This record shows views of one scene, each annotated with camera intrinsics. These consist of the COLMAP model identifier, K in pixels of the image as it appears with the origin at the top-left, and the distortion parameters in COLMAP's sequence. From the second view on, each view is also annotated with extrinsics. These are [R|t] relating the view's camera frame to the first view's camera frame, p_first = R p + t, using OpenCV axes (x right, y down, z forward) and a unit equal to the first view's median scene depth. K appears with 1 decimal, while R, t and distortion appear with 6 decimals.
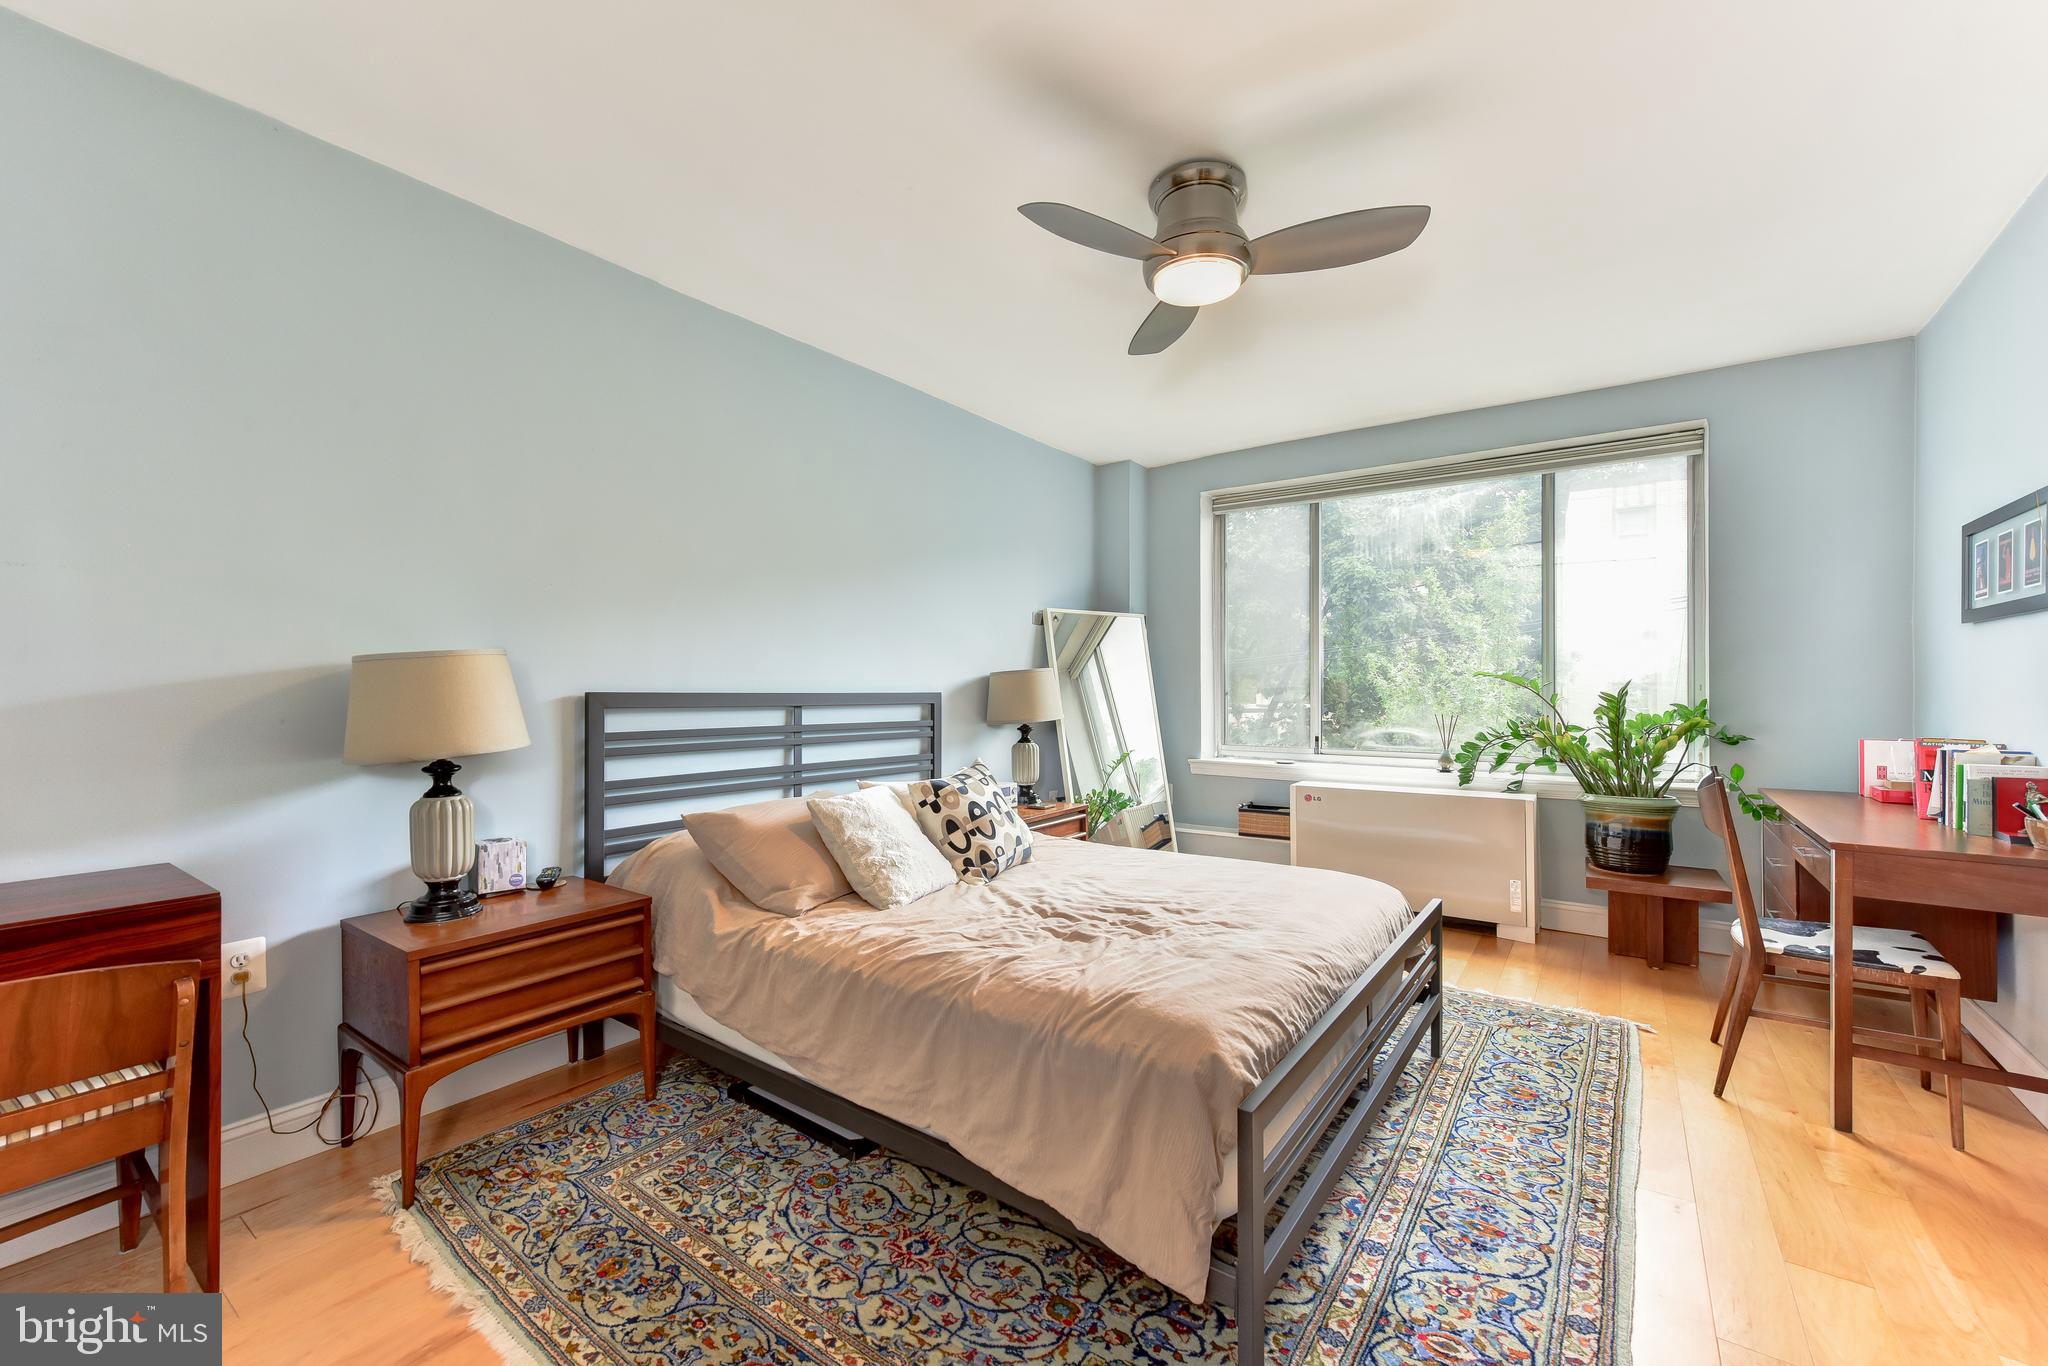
lens RADIAL K [[832.4, 0, 1018.6], [0, 832.4, 686.0], [0, 0, 1]] dist [0.012946, 0.000431]
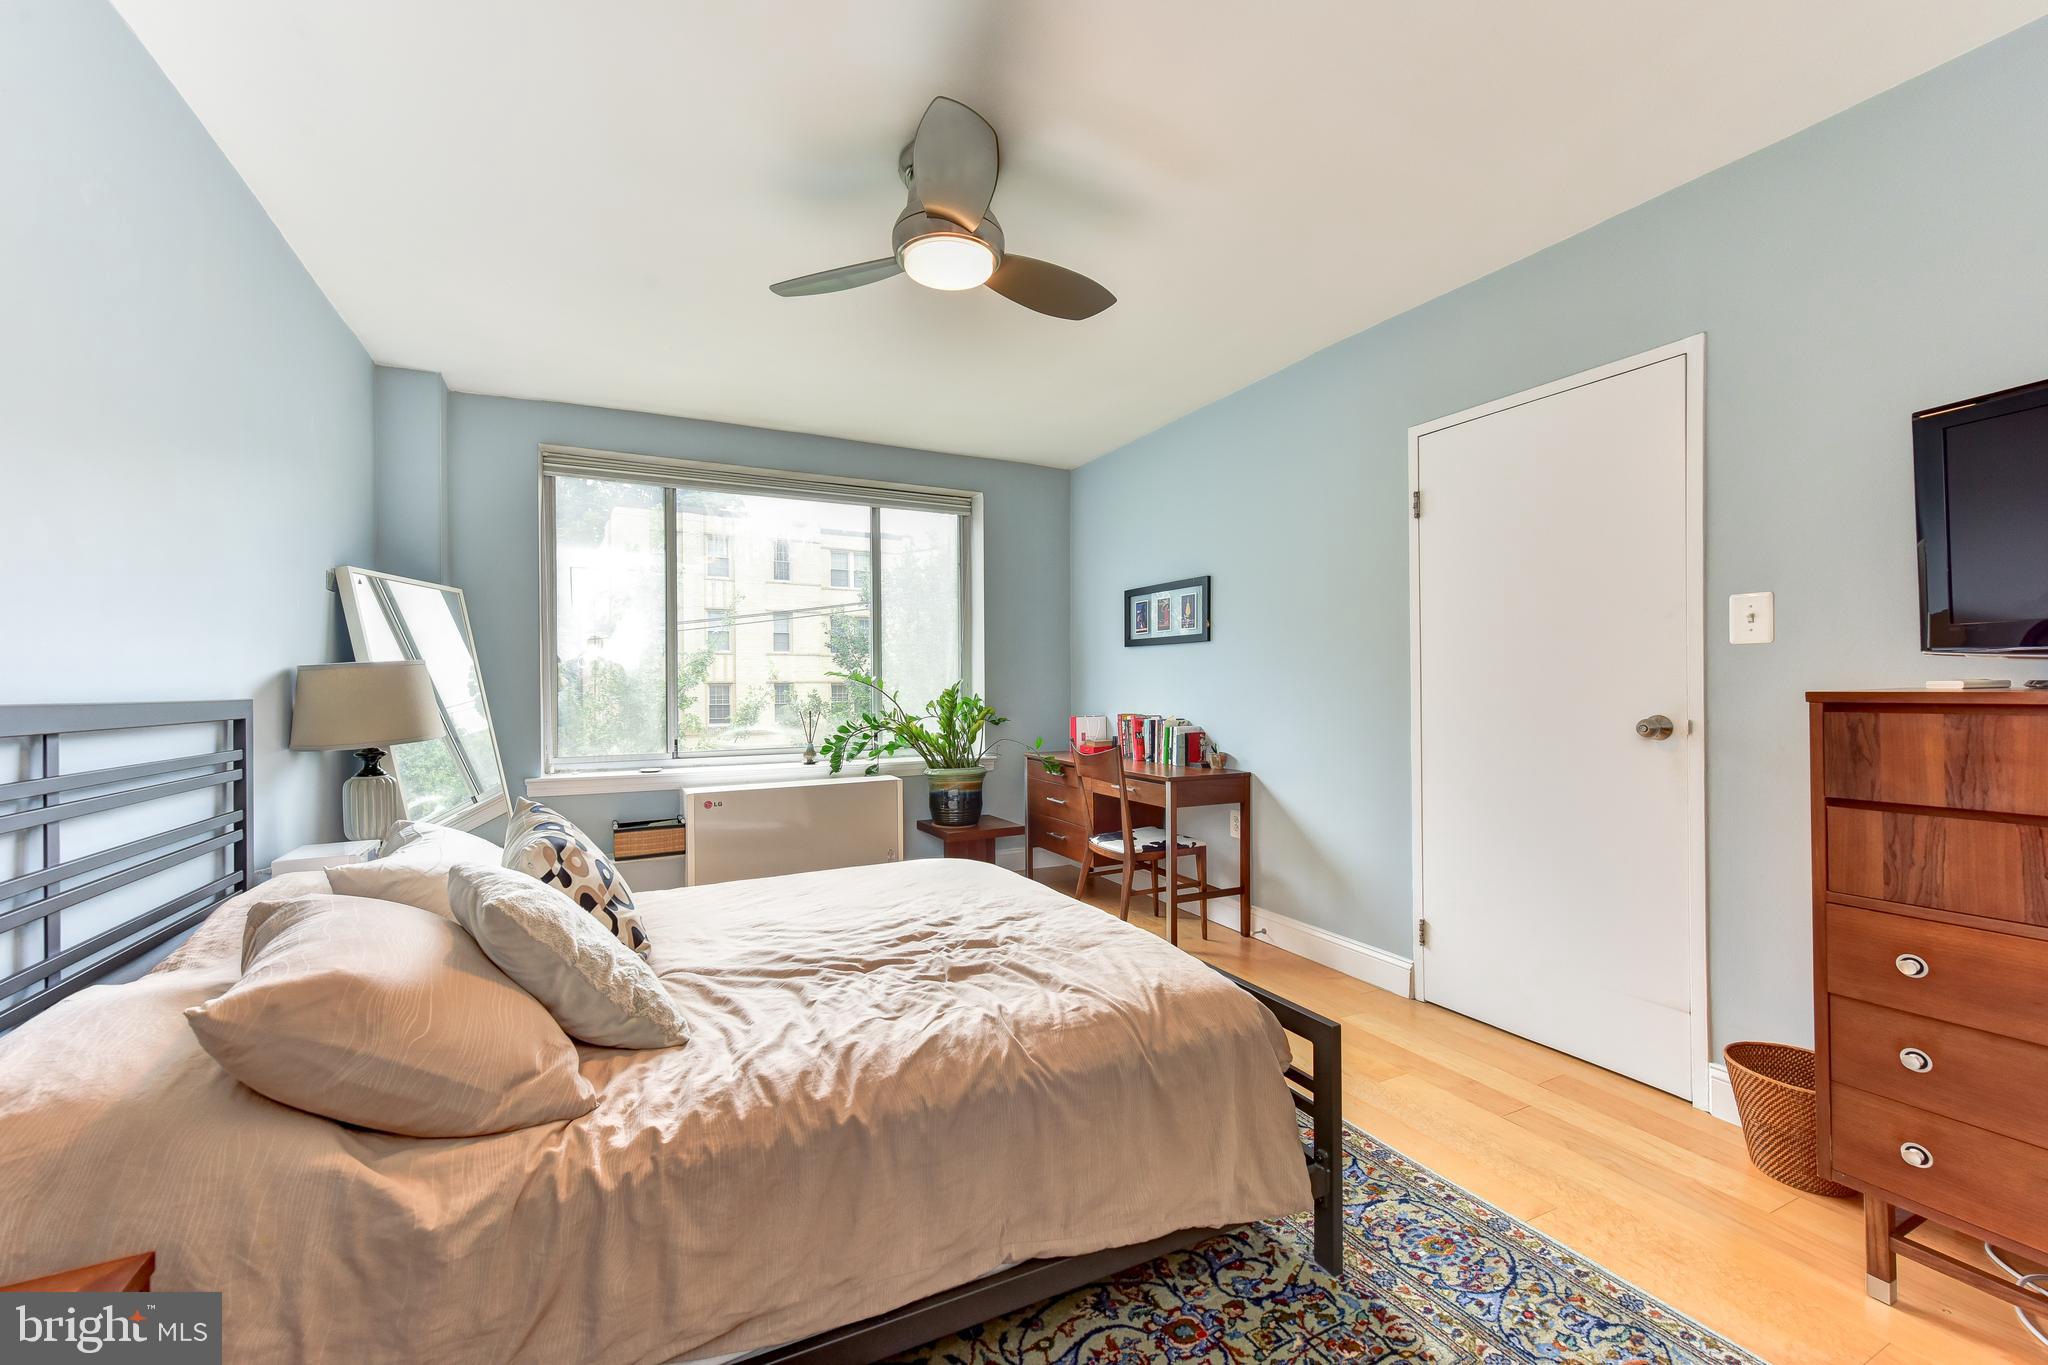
lens RADIAL K [[832.4, 0, 1020.5], [0, 832.4, 680.9], [0, 0, 1]] dist [0.012946, 0.000431]
pose [[0.466991, -0.000346, 0.884262, -0.496966], [0.005470, 0.999982, -0.002498, -0.000772], [-0.884245, 0.006004, 0.466984, 0.398347]]
